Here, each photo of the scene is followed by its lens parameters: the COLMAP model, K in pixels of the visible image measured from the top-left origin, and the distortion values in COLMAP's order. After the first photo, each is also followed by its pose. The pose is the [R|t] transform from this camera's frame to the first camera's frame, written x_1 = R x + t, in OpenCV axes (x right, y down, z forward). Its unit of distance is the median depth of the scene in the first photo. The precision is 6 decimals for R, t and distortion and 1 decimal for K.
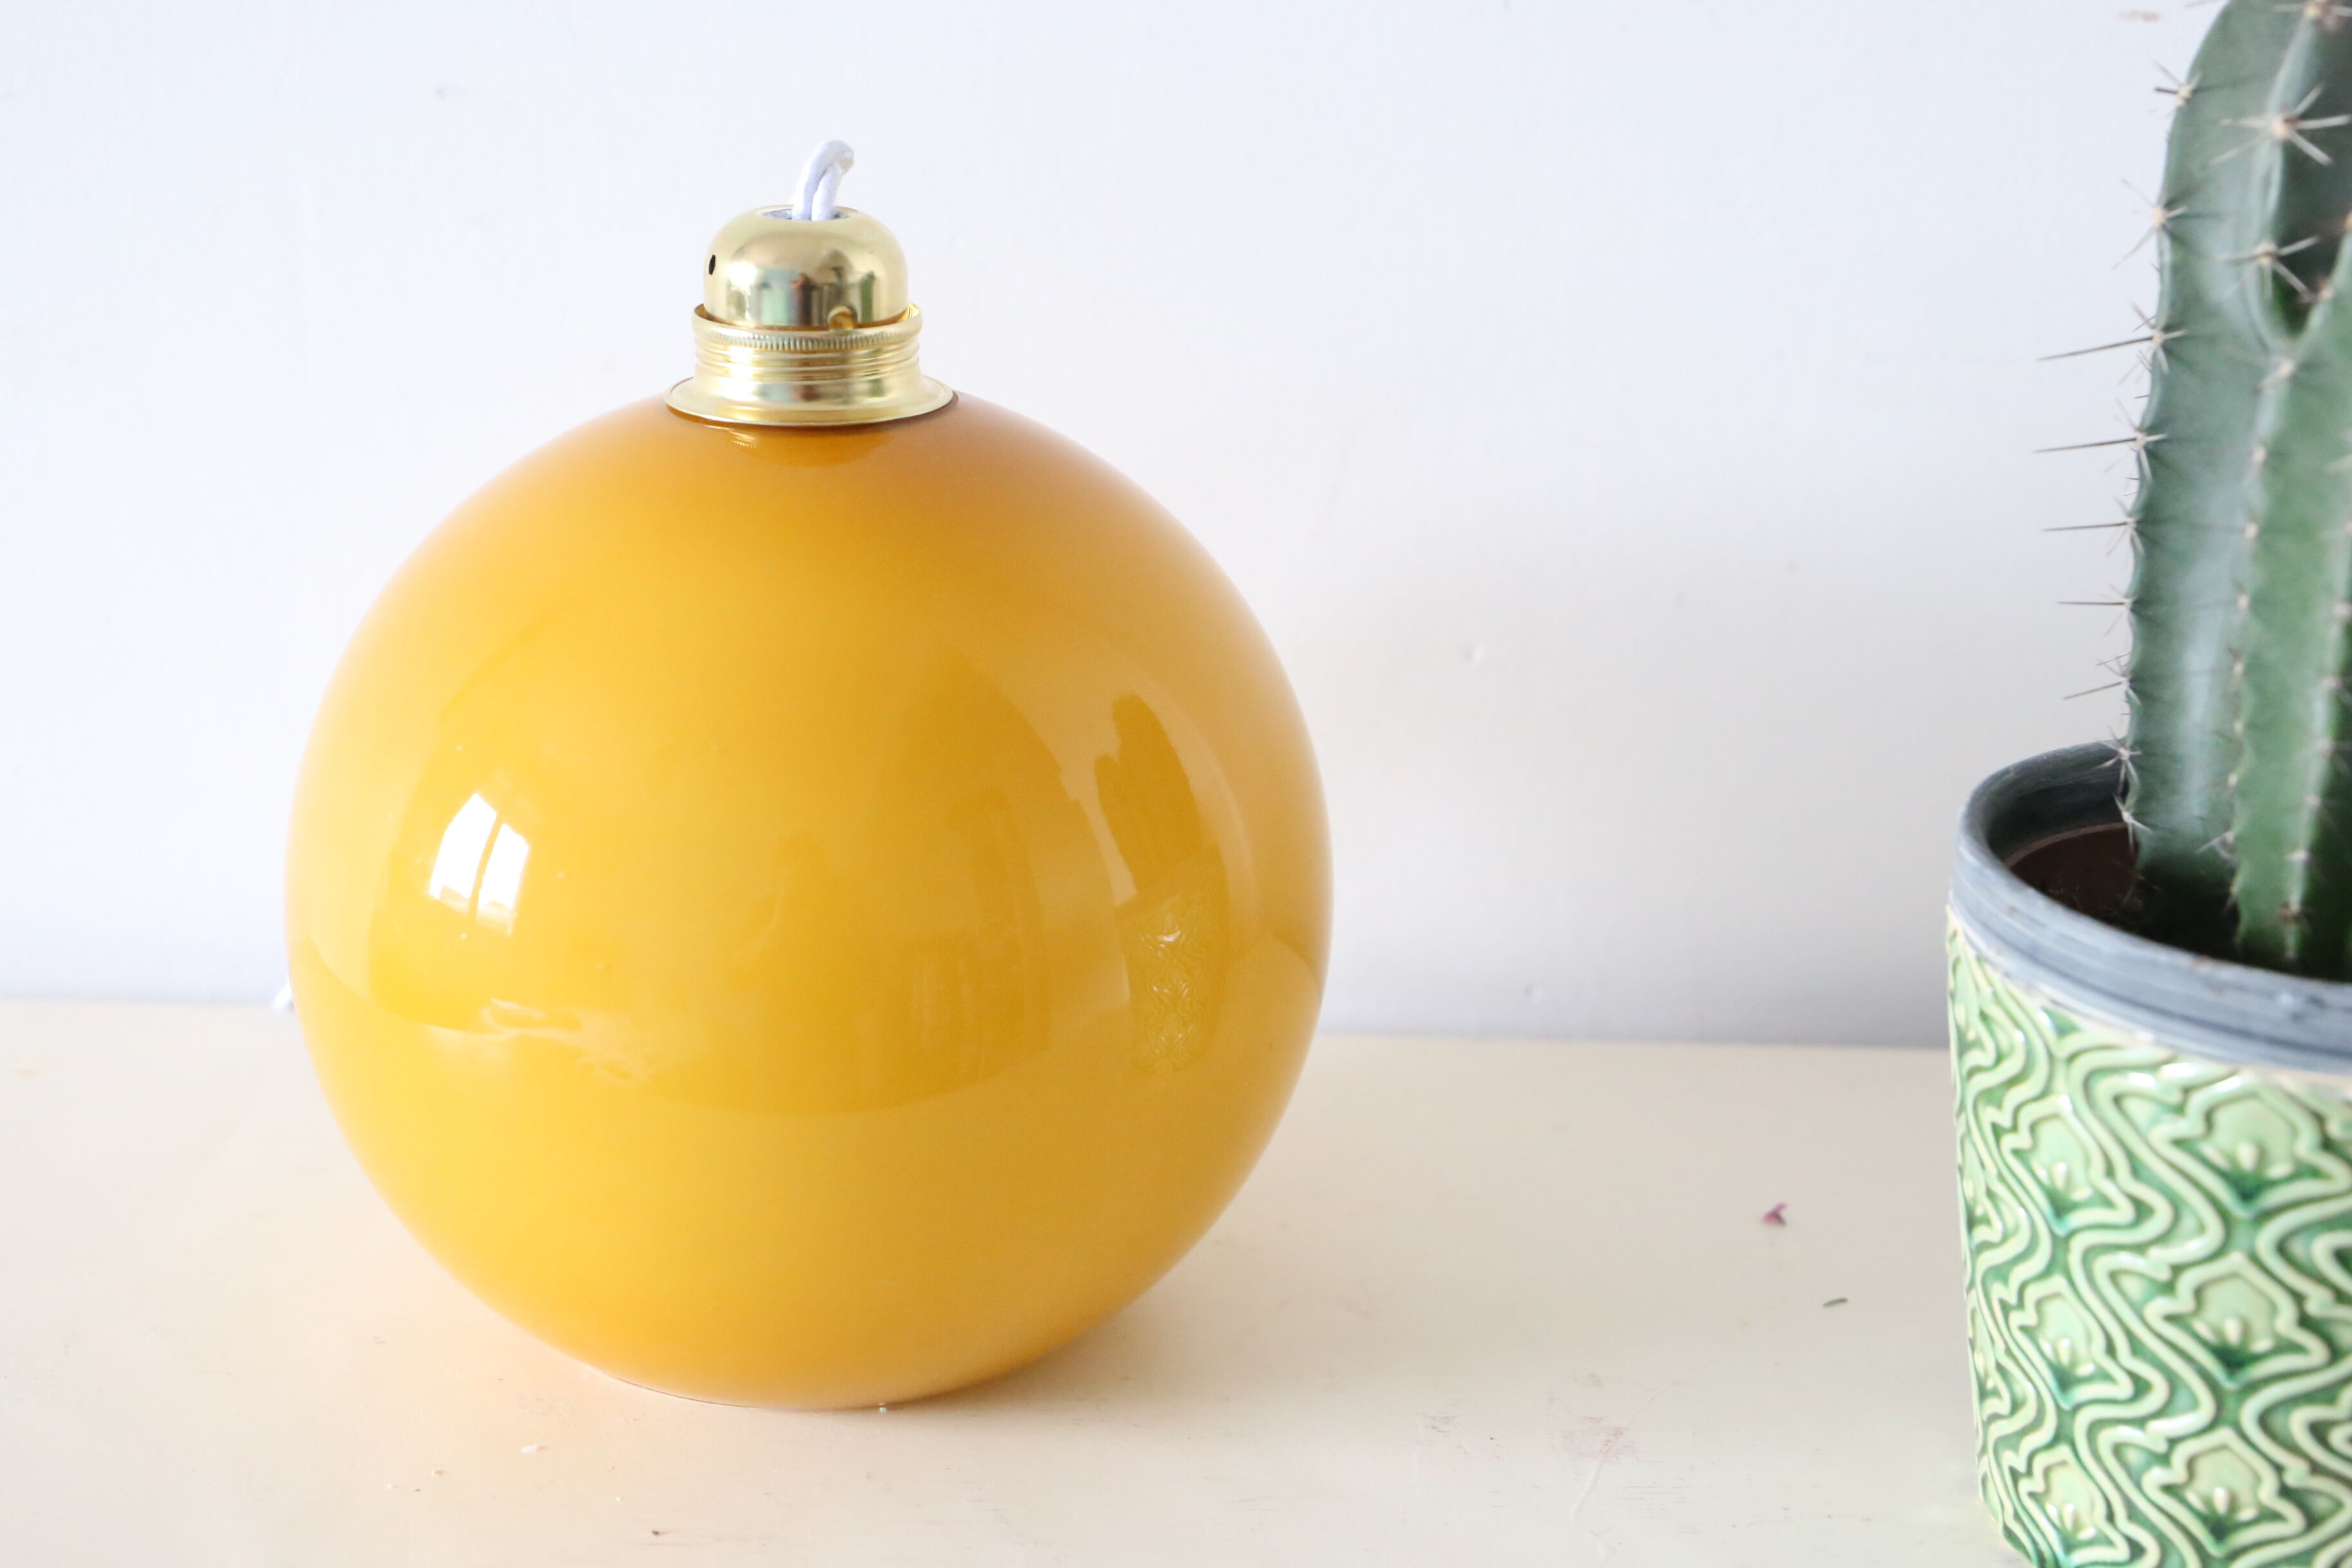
lens RADIAL K [[3766.5, 0, 1177.7], [0, 3766.5, 786.3], [0, 0, 1]] dist [0.022682, 0.000000]
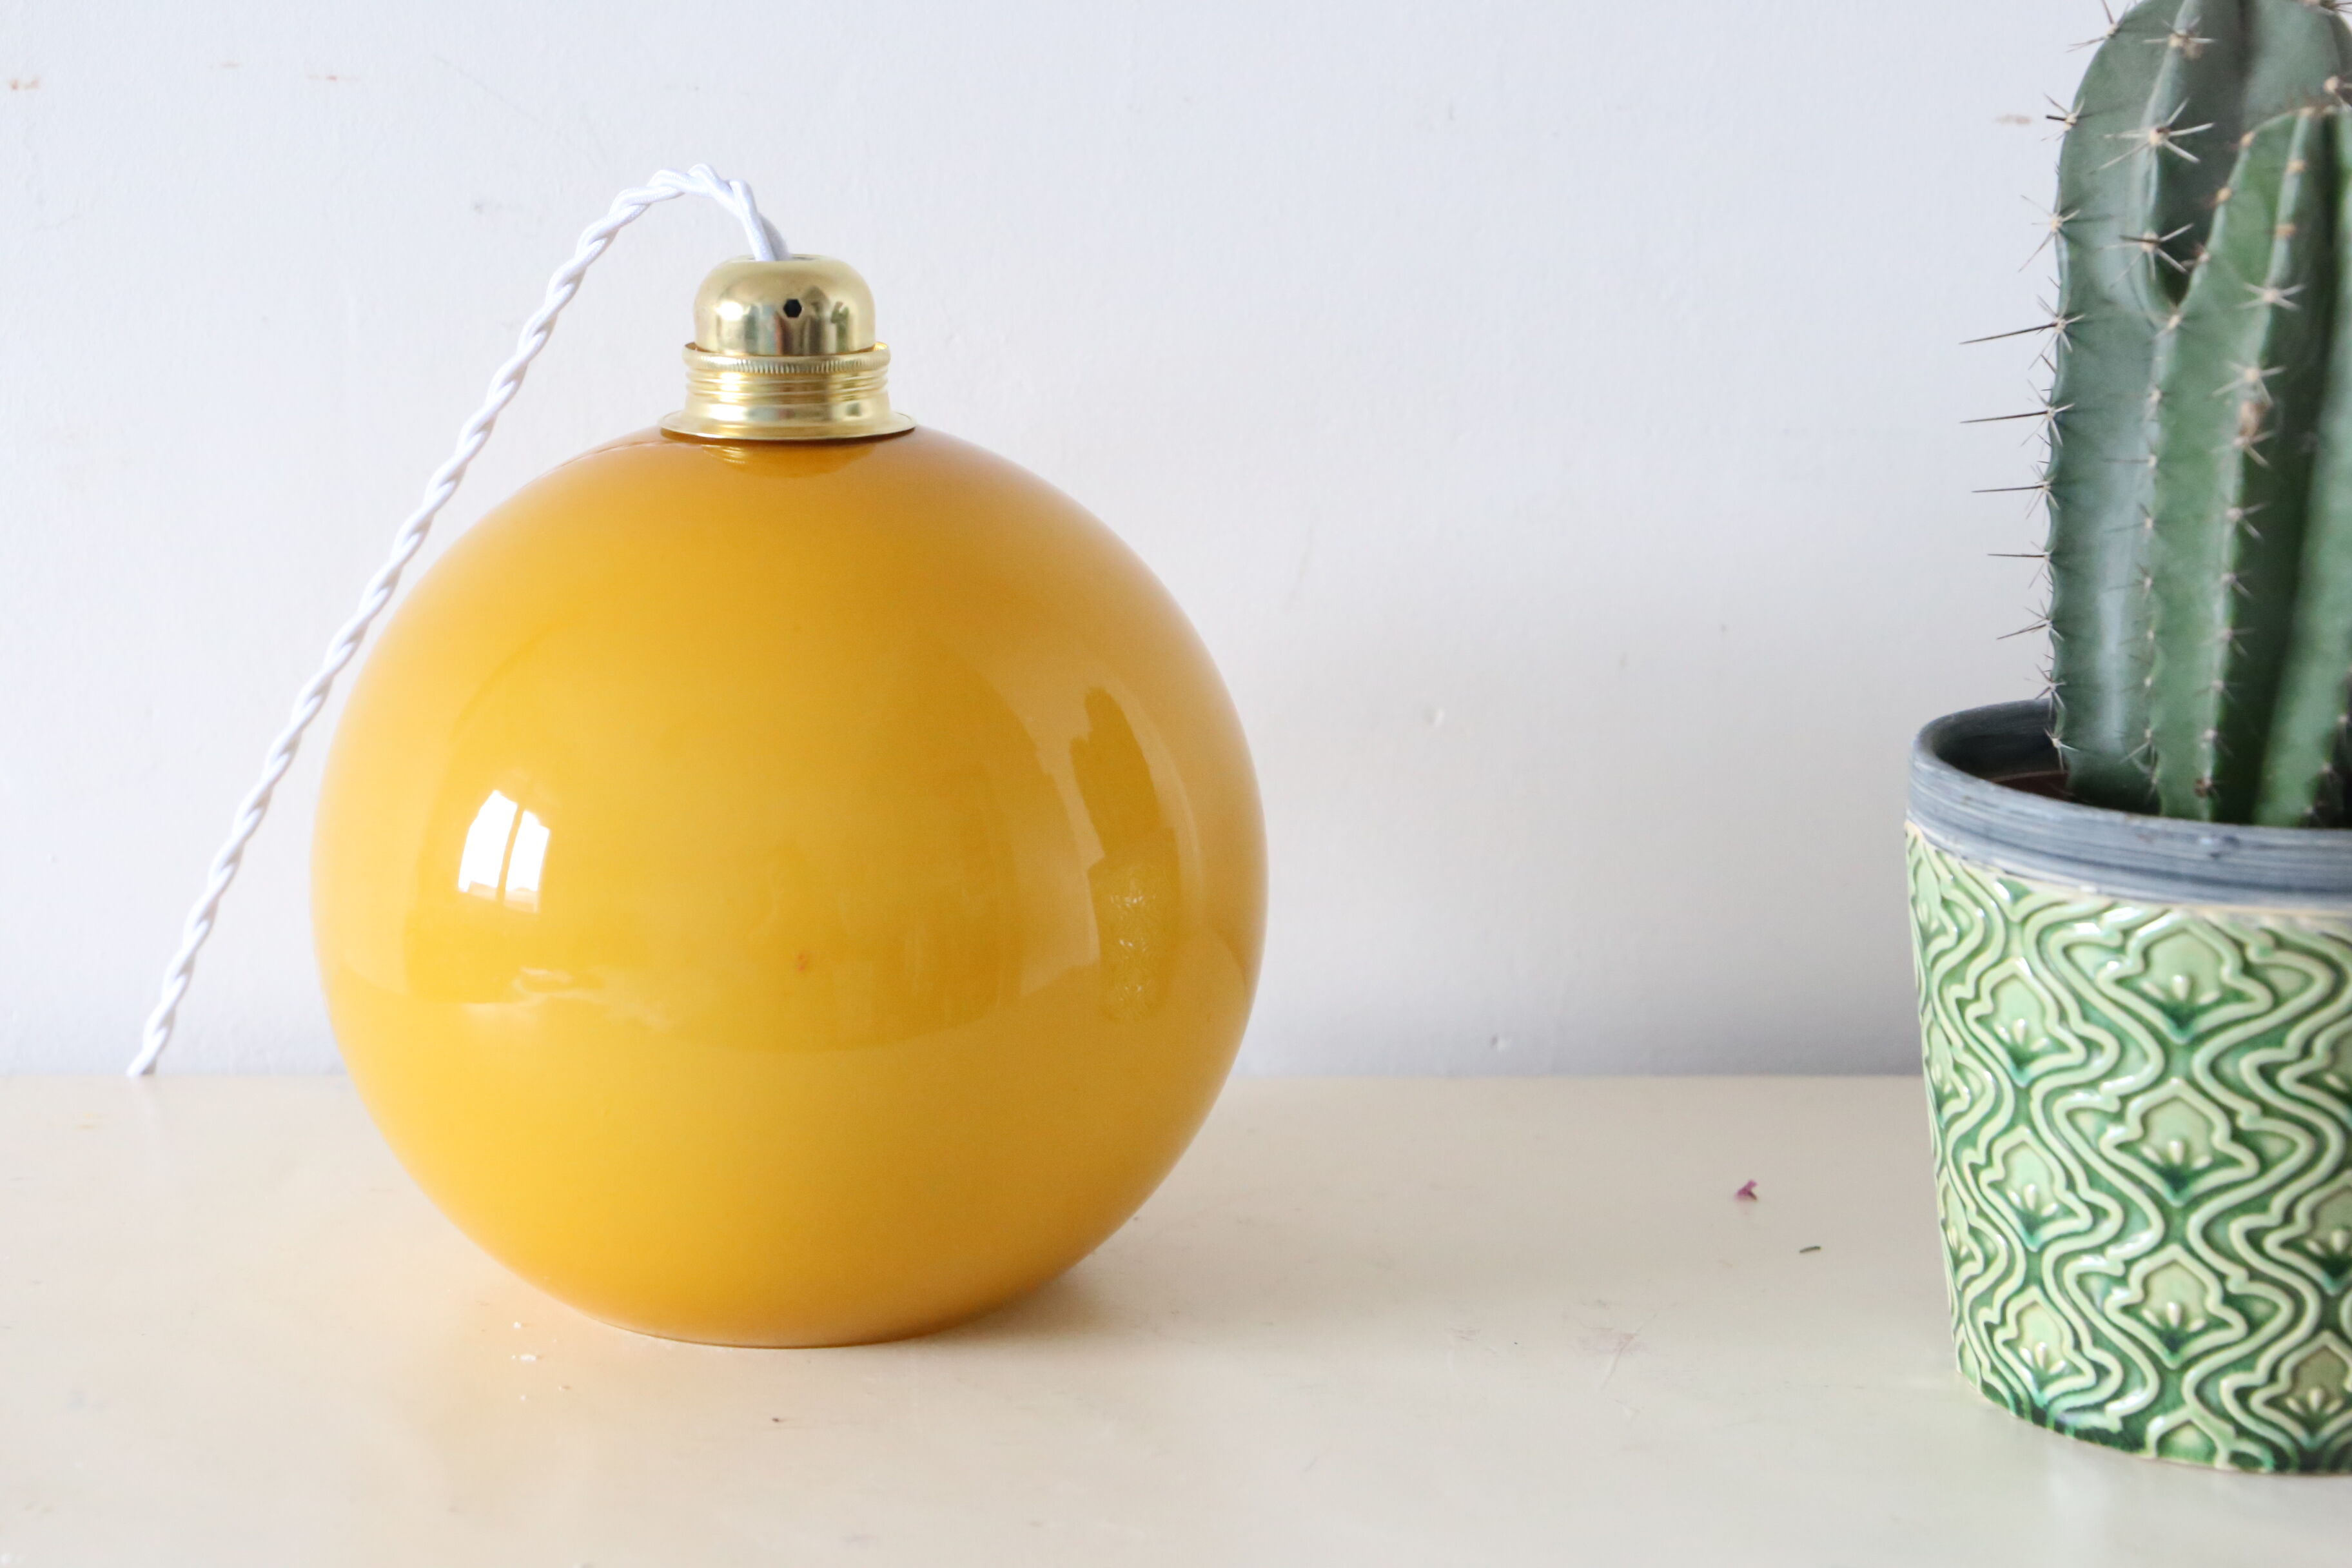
lens RADIAL K [[4273.6, 0, 1173.7], [0, 4273.6, 781.7], [0, 0, 1]] dist [0.011514, 0.000000]
pose [[0.997606, -0.024191, 0.064792, -0.103526], [0.031625, 0.992713, -0.116279, 0.169055], [-0.061507, 0.118049, 0.991101, -0.276995]]
